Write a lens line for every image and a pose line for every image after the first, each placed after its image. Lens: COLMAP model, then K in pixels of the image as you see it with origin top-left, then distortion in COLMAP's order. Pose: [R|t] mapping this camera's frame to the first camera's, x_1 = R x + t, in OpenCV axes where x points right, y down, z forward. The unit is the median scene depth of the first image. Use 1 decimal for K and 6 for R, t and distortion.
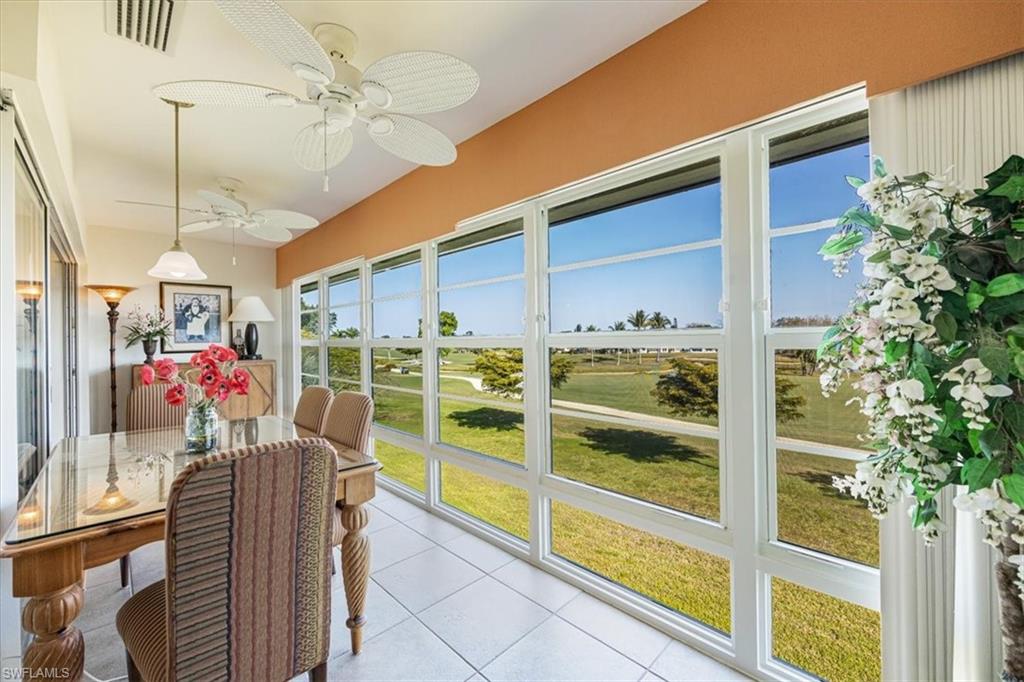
lens RADIAL K [[410.6, 0, 512.0], [0, 410.6, 341.0], [0, 0, 1]] dist [0.000543, 0.000099]
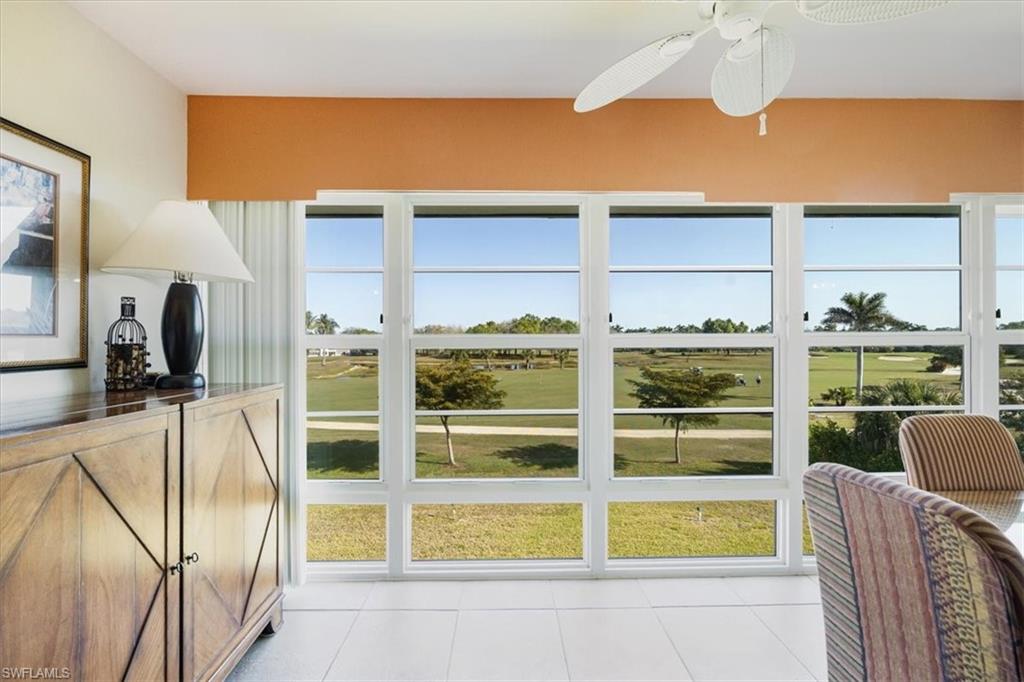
lens RADIAL K [[410.6, 0, 512.0], [0, 410.6, 341.0], [0, 0, 1]] dist [0.000543, 0.000099]
pose [[0.690872, 0.009978, 0.722908, -0.640676], [-0.003851, 0.999941, -0.010122, 0.008586], [-0.722967, 0.004209, 0.690870, 0.515910]]
